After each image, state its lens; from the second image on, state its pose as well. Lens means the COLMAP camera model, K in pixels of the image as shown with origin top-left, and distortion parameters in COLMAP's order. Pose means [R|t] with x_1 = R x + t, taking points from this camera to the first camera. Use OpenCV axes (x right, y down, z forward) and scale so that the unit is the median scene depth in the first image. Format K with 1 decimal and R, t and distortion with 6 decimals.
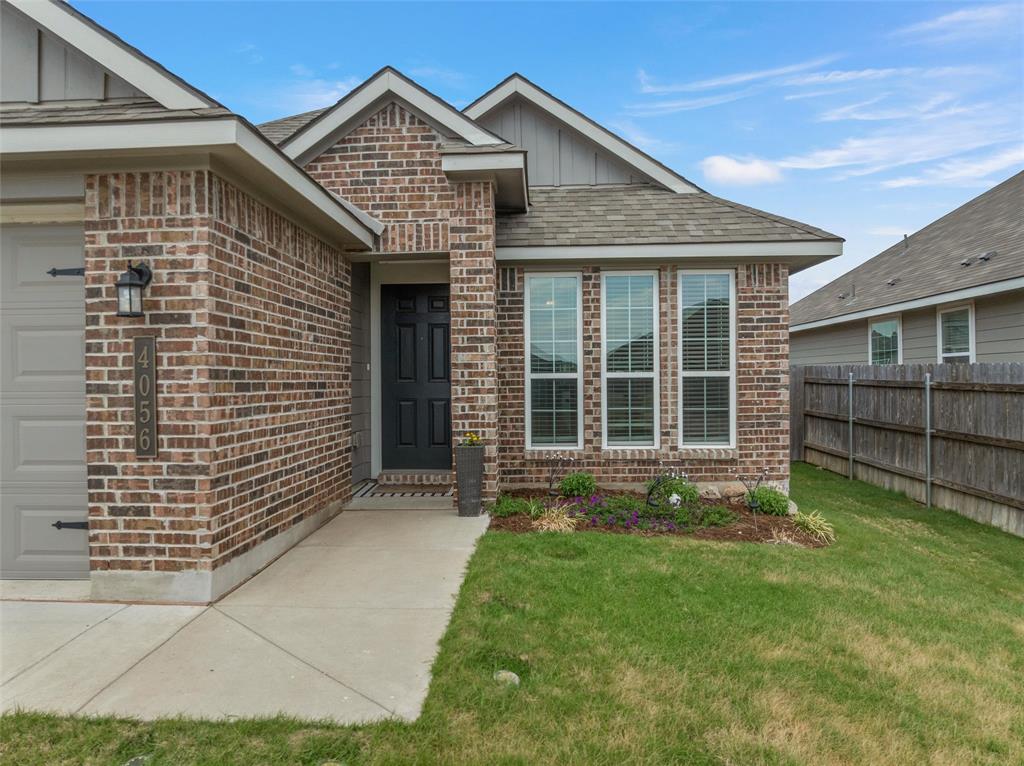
lens RADIAL K [[718.4, 0, 512.0], [0, 718.4, 383.0], [0, 0, 1]] dist [-0.009042, -0.050509]
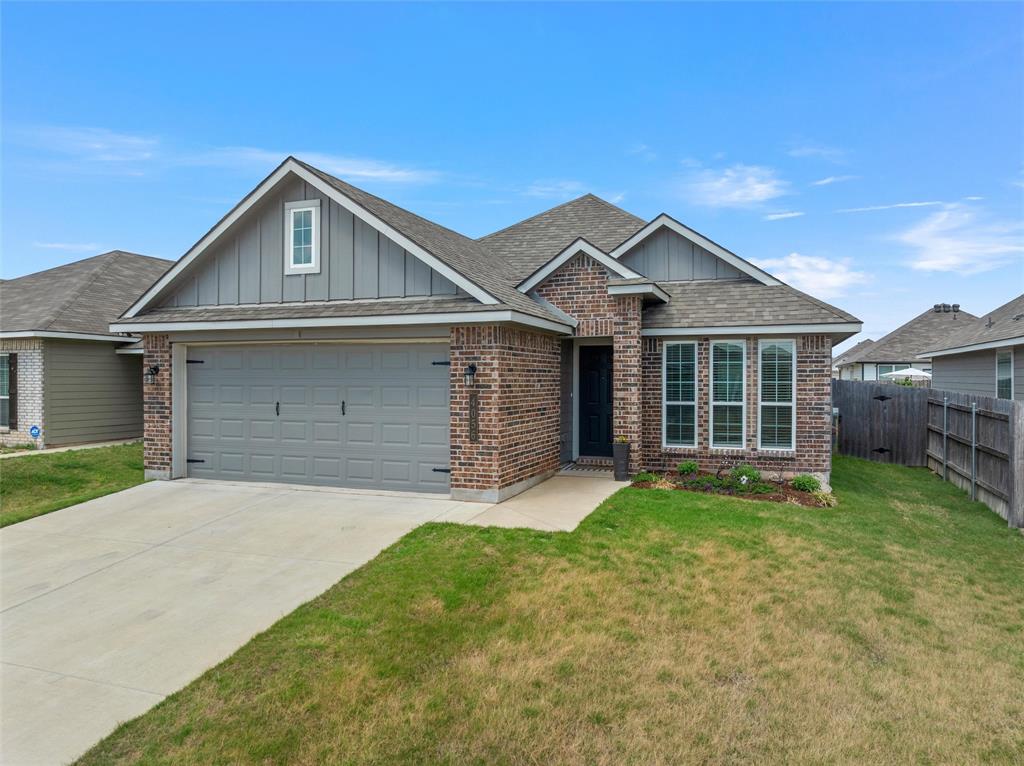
lens RADIAL K [[718.4, 0, 512.0], [0, 718.4, 383.0], [0, 0, 1]] dist [-0.009042, -0.050509]
pose [[0.952092, 0.011363, -0.305600, 0.210522], [-0.010359, 0.999934, 0.004906, -0.065476], [0.305635, -0.001505, 0.952147, -0.753136]]
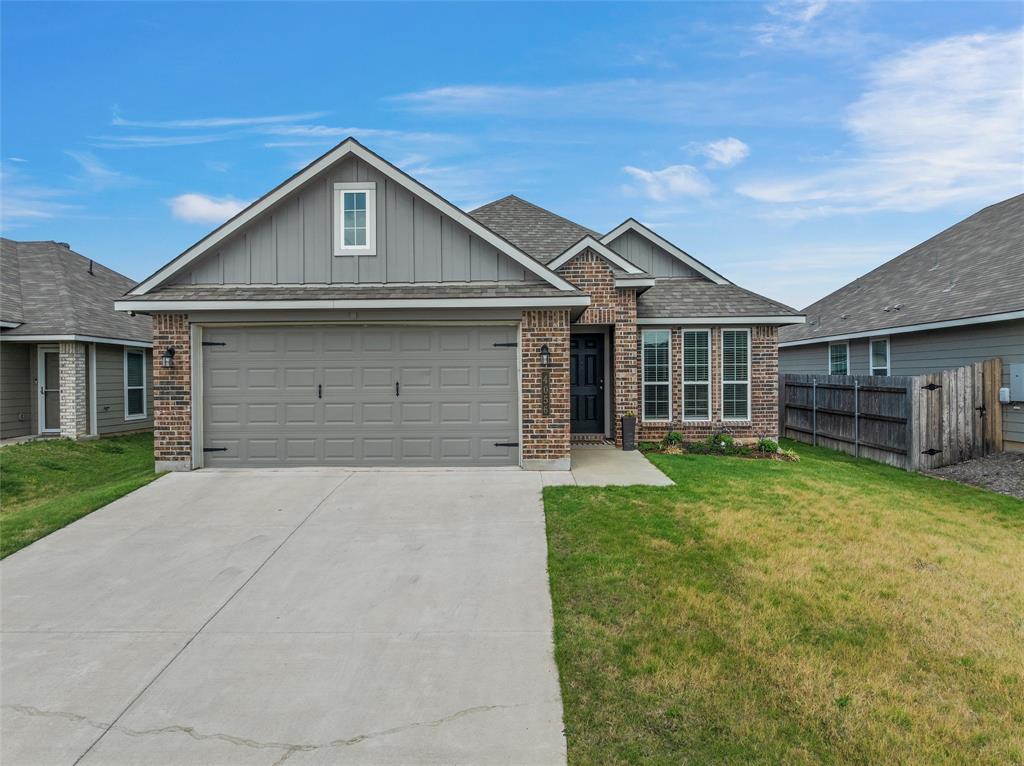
lens RADIAL K [[718.4, 0, 512.0], [0, 718.4, 383.0], [0, 0, 1]] dist [-0.009042, -0.050509]
pose [[0.999694, 0.000782, 0.024710, -0.404538], [-0.000860, 0.999995, 0.003169, -0.017659], [-0.024708, -0.003190, 0.999690, -0.978025]]
